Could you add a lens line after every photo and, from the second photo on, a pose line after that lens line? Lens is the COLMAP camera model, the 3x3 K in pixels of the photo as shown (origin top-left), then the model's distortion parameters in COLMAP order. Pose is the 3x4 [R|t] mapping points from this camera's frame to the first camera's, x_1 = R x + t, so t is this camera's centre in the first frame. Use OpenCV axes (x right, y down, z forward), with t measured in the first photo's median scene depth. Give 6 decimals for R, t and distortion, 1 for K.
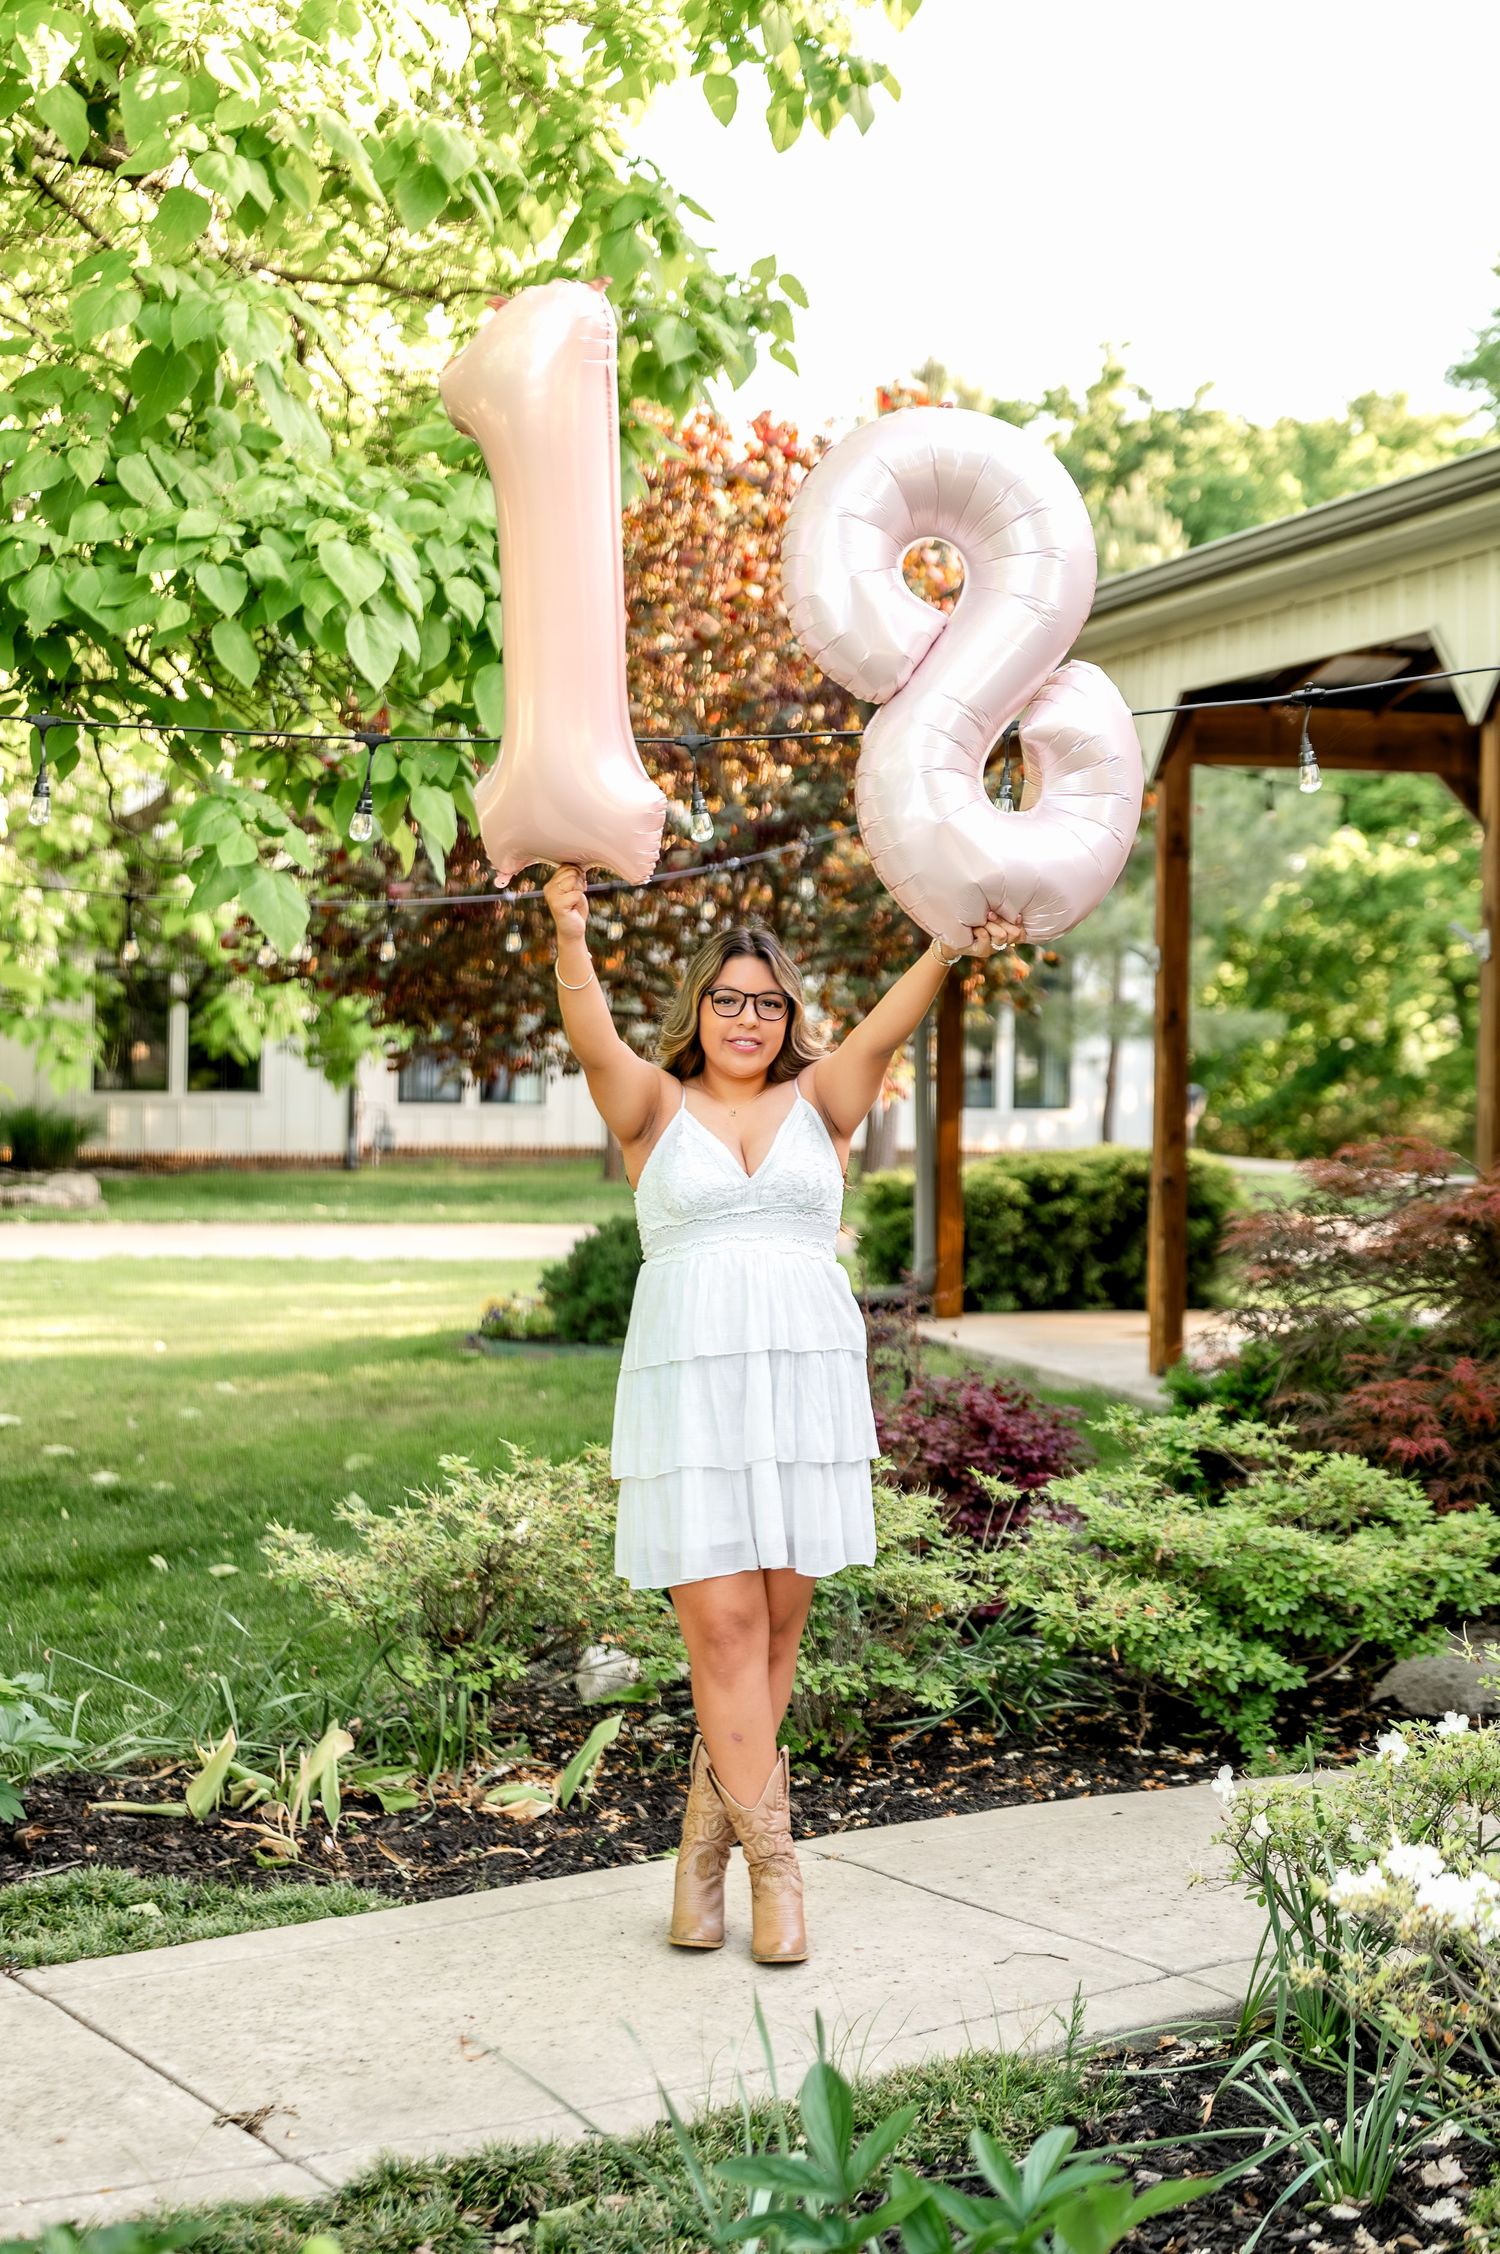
lens RADIAL K [[3375.0, 0, 748.9], [0, 3375.0, 1127.9], [0, 0, 1]] dist [-0.005316, 0.000000]
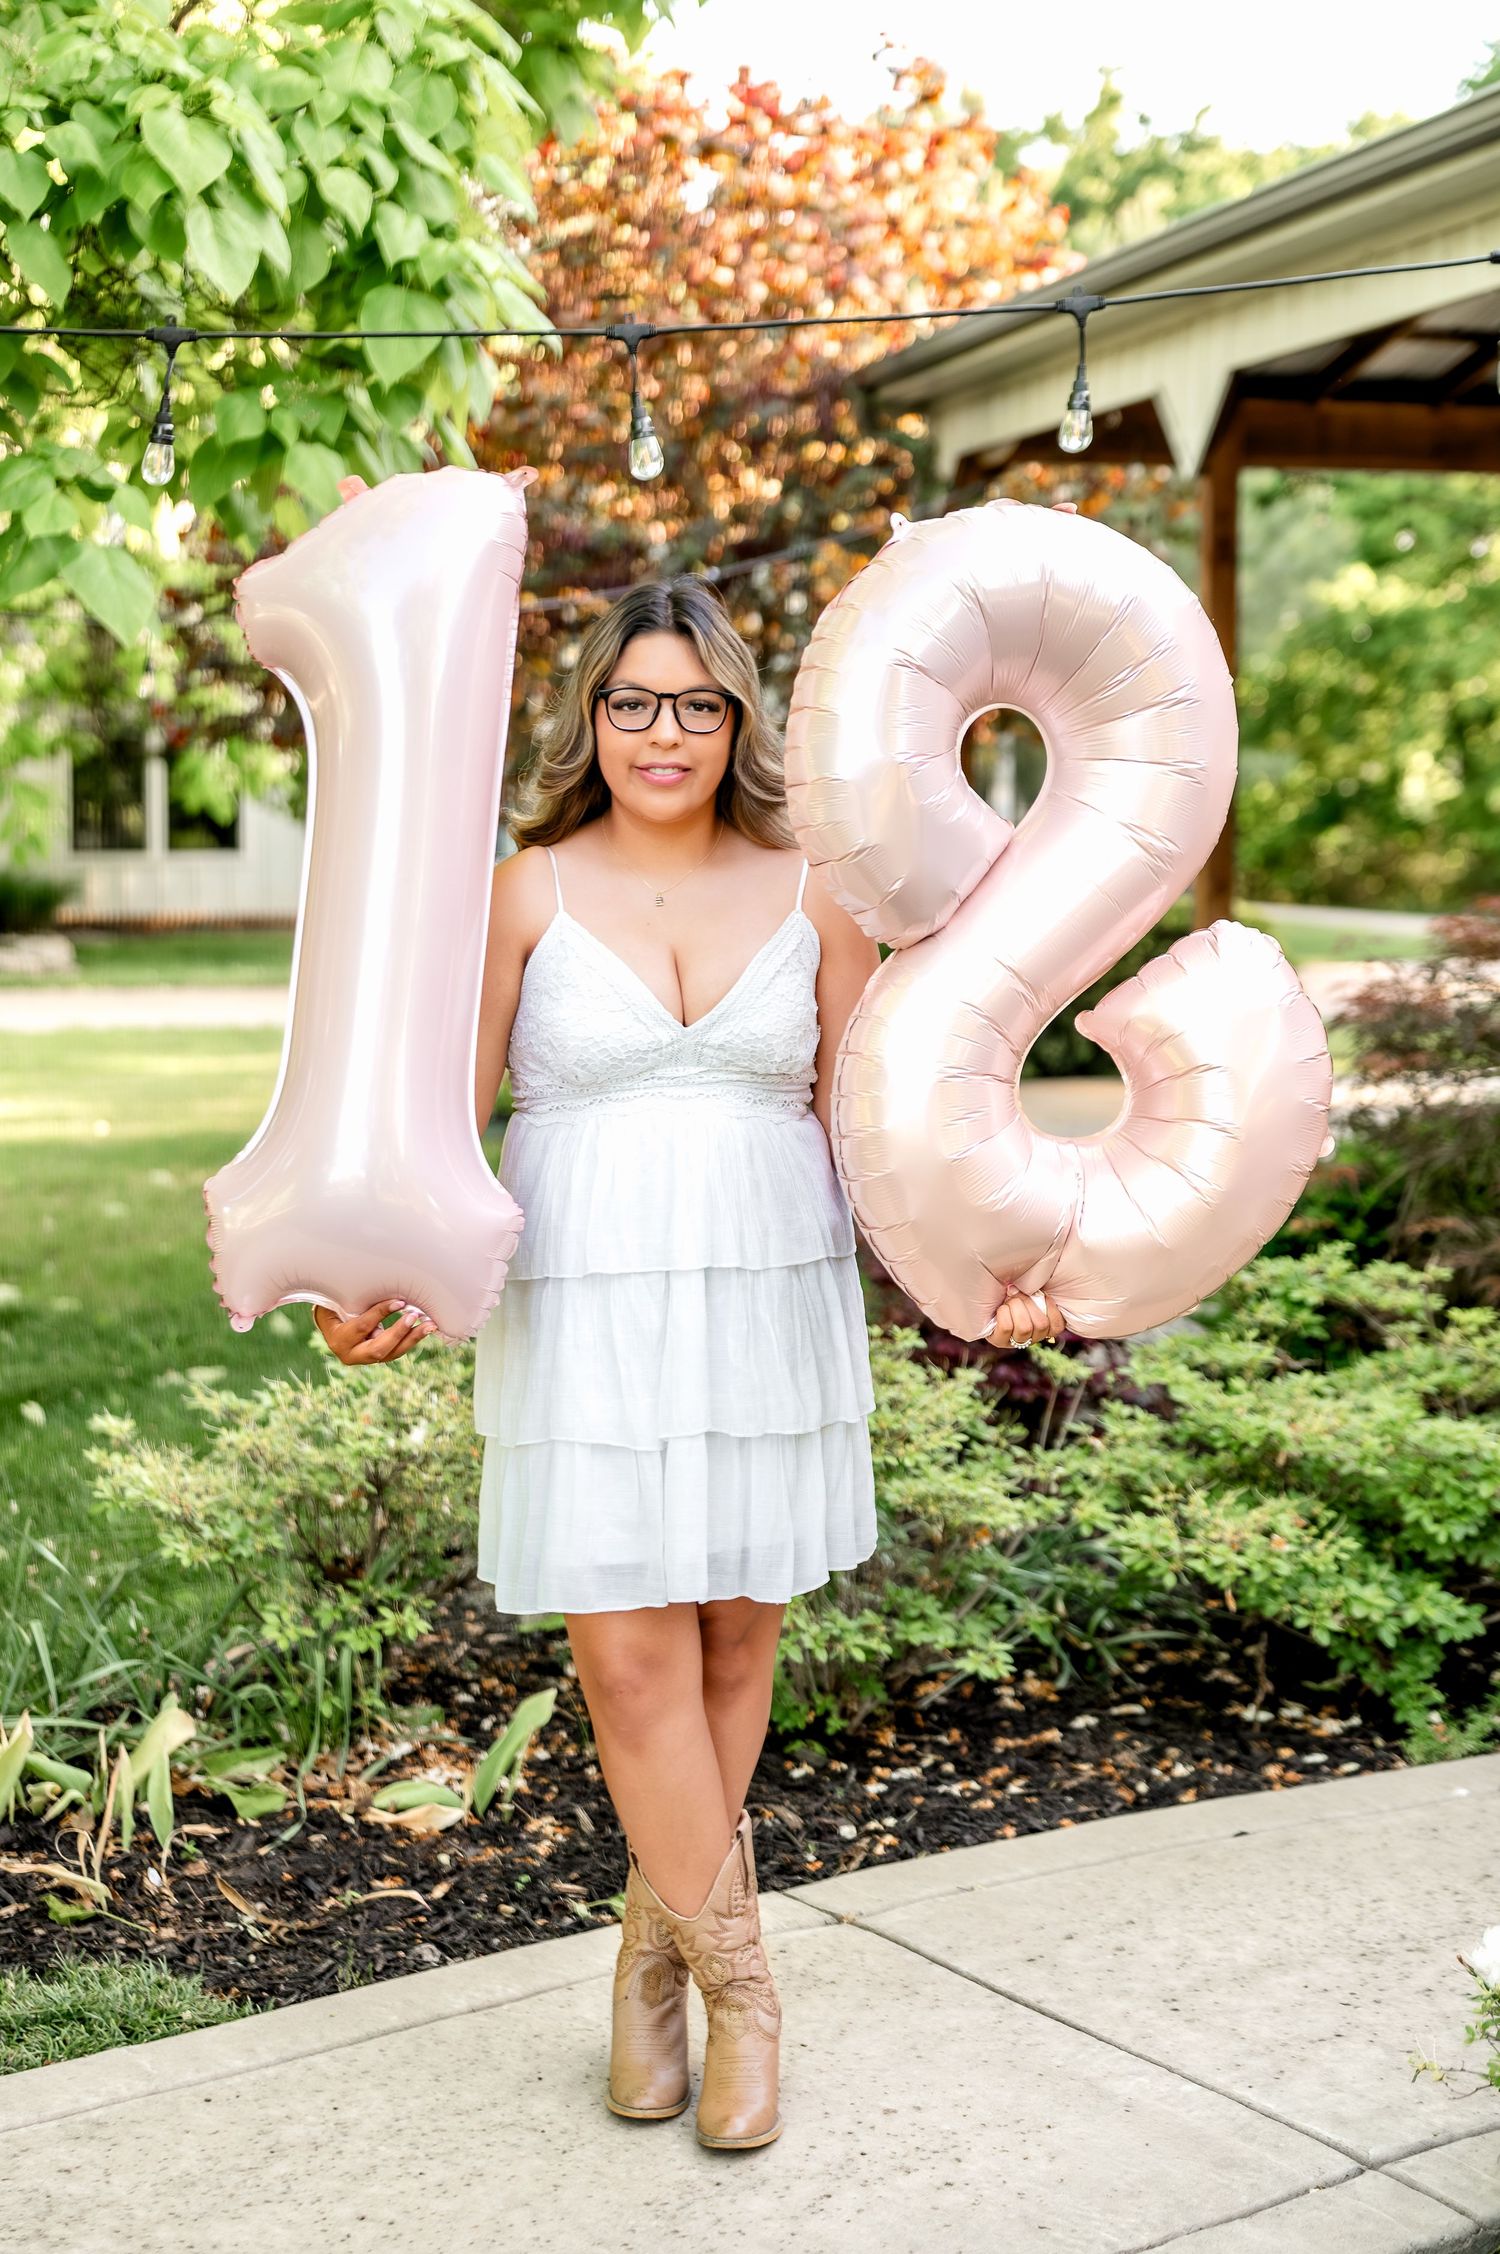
lens RADIAL K [[3375.0, 0, 586.9], [0, 3375.0, 1116.9], [0, 0, 1]] dist [-0.005316, 0.000000]
pose [[0.998835, -0.010517, -0.047104, 0.004721], [0.013769, 0.997503, 0.069268, -0.001317], [0.046258, -0.069836, 0.996485, 0.263508]]
